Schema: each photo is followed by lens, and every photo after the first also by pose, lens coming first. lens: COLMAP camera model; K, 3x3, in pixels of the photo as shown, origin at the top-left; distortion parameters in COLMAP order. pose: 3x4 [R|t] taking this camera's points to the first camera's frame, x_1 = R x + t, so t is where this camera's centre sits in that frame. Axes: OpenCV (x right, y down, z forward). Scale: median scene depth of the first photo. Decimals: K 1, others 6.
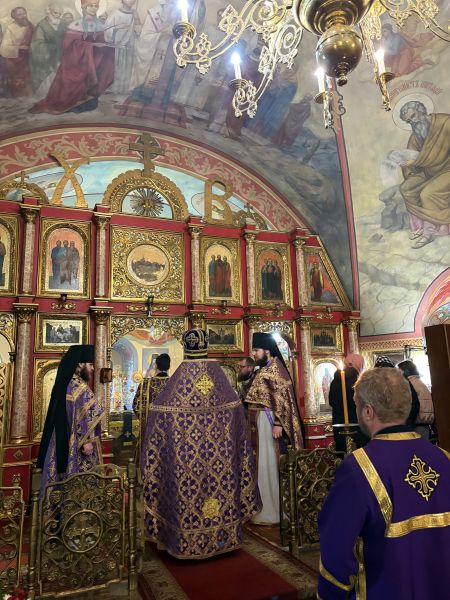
lens RADIAL K [[449.4, 0, 230.5], [0, 449.4, 303.4], [0, 0, 1]] dist [0.057491, -0.061565]
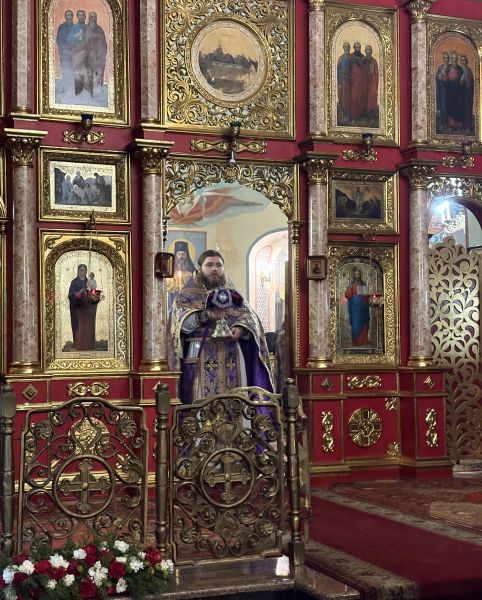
lens RADIAL K [[994.4, 0, 233.2], [0, 994.4, 309.7], [0, 0, 1]] dist [0.117821, 0.000000]
pose [[0.999312, 0.026925, -0.025495, -0.140061], [-0.022444, 0.986517, 0.162112, 0.010420], [0.029516, -0.161428, 0.986443, -0.196194]]
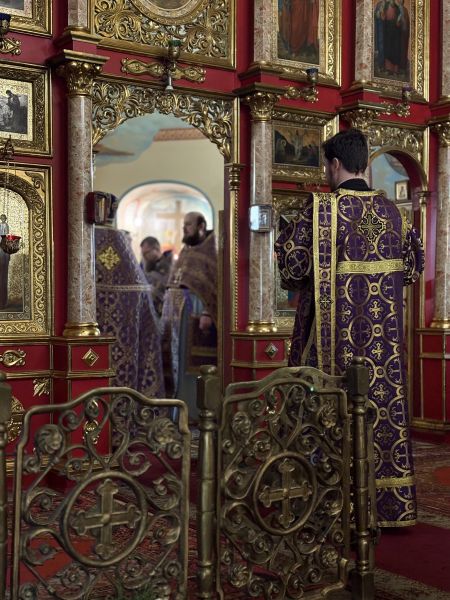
lens RADIAL K [[900.2, 0, 224.3], [0, 900.2, 306.3], [0, 0, 1]] dist [0.087902, 0.000000]
pose [[0.980675, 0.037765, 0.191966, -0.284703], [-0.075324, 0.978438, 0.192314, 0.062212], [-0.180564, -0.203057, 0.962374, 0.063278]]
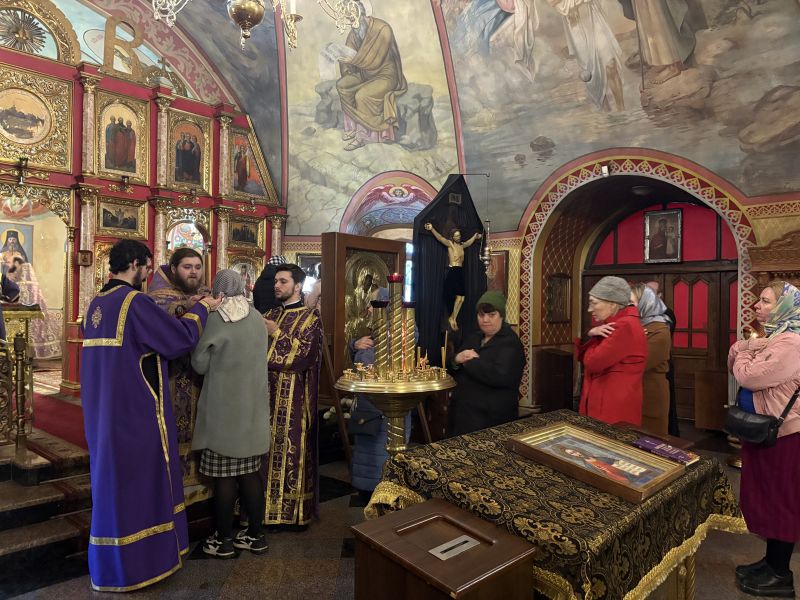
lens RADIAL K [[599.2, 0, 407.6], [0, 599.2, 303.4], [0, 0, 1]] dist [0.057491, -0.061565]
pose [[0.901422, 0.051684, 0.429846, -0.013490], [-0.132949, 0.977922, 0.161222, -0.027379], [-0.412023, -0.202477, 0.888392, -0.281709]]
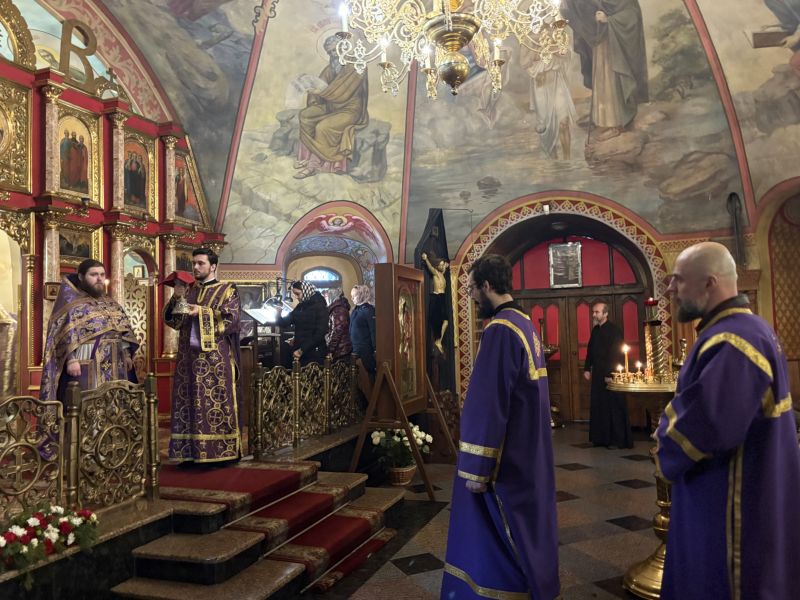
lens RADIAL K [[634.8, 0, 396.1], [0, 634.8, 302.6], [0, 0, 1]] dist [0.051549, -0.045296]
pose [[0.687294, 0.054015, 0.724368, -0.434460], [-0.143623, 0.987649, 0.062625, 0.024972], [-0.712039, -0.147078, 0.686563, -0.121738]]
